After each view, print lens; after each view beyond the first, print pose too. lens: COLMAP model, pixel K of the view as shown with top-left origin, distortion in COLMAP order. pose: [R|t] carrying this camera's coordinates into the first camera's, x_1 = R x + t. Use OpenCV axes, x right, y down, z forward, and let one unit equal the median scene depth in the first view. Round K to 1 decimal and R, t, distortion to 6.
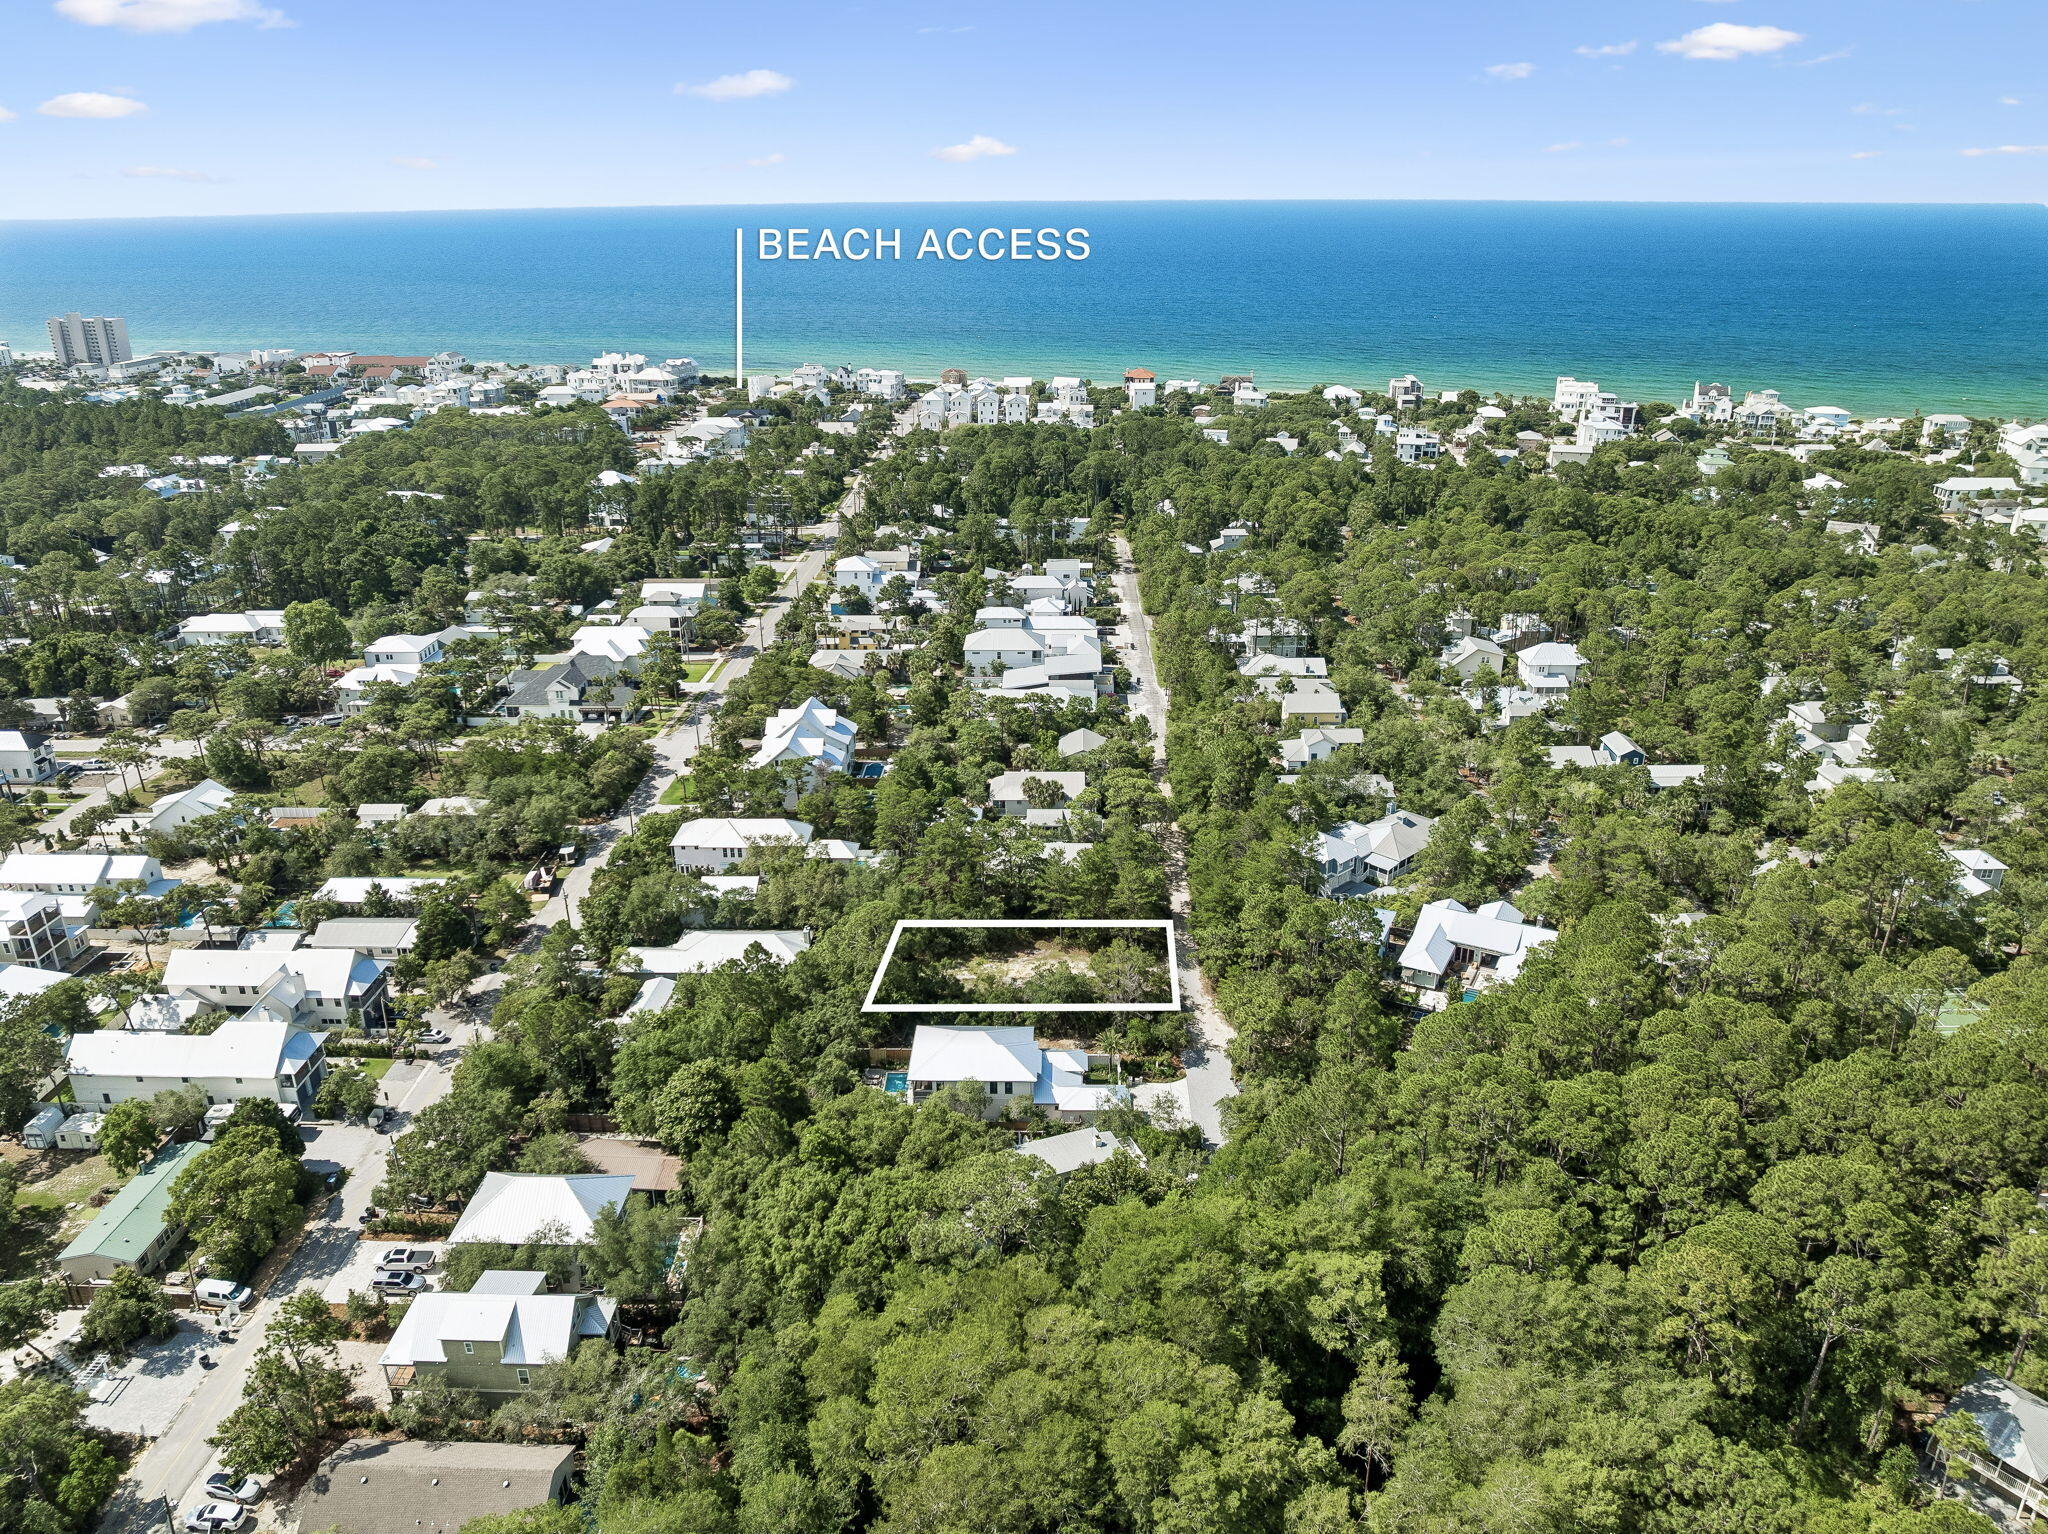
lens RADIAL K [[1411.3, 0, 1060.7], [0, 1411.3, 766.1], [0, 0, 1]] dist [-0.028512, 0.001746]
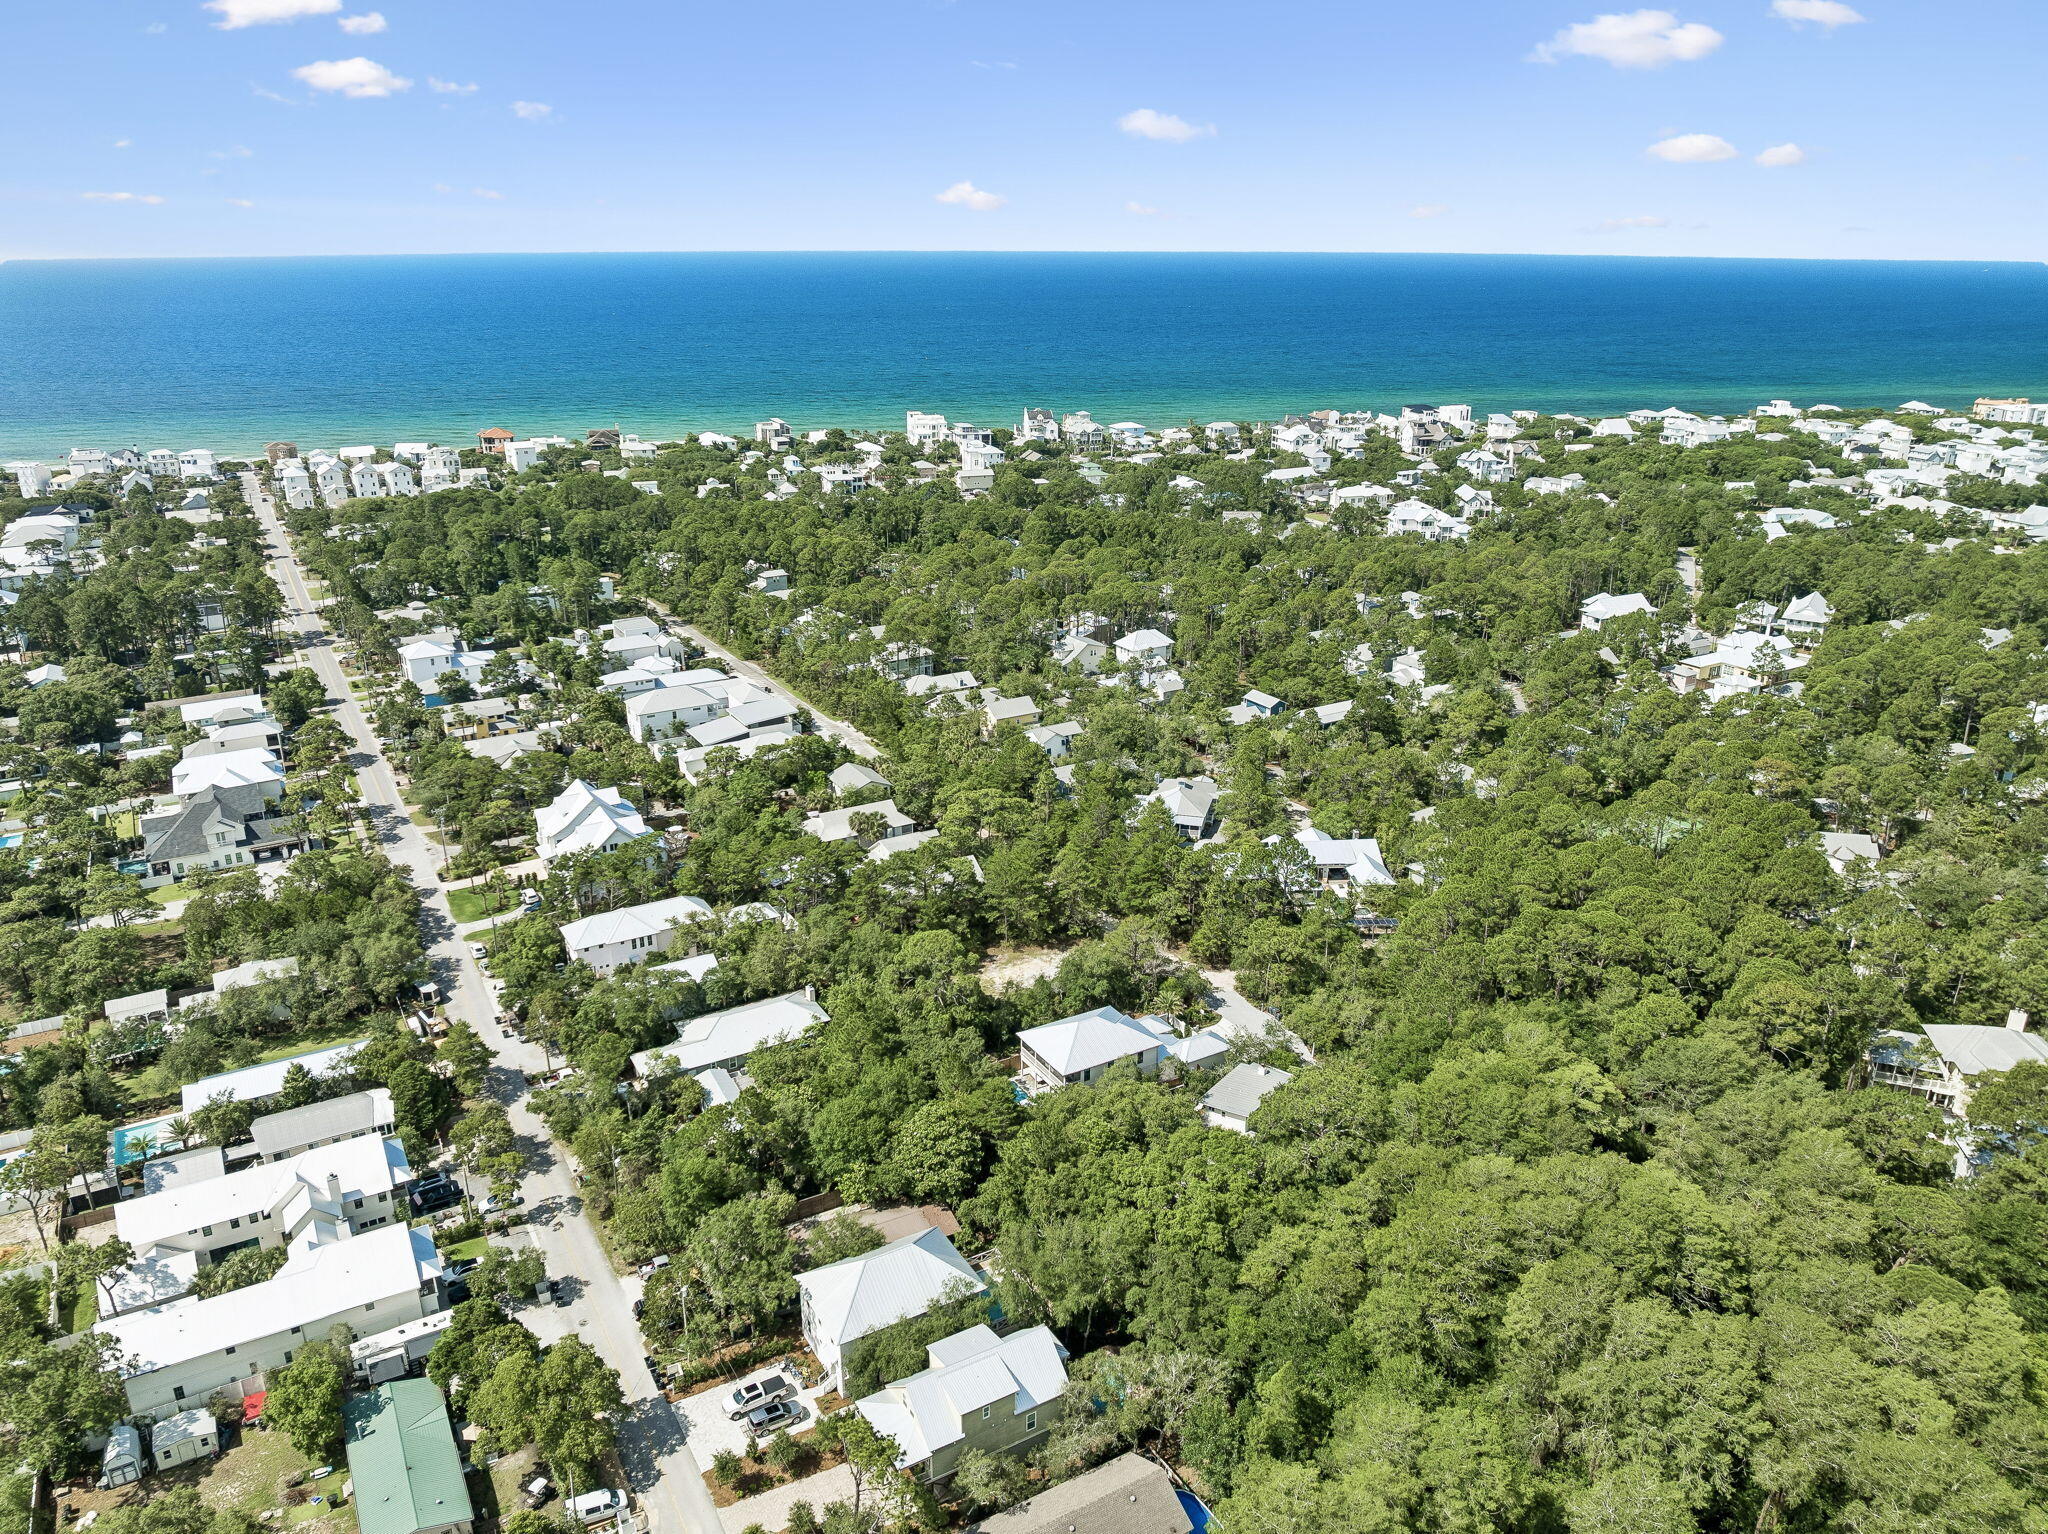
lens RADIAL K [[1411.3, 0, 1060.7], [0, 1411.3, 766.1], [0, 0, 1]] dist [-0.028512, 0.001746]
pose [[0.856350, -0.173949, 0.486217, -0.325035], [0.189907, 0.981660, 0.016725, -0.011547], [-0.480209, 0.078013, 0.873678, 0.039964]]
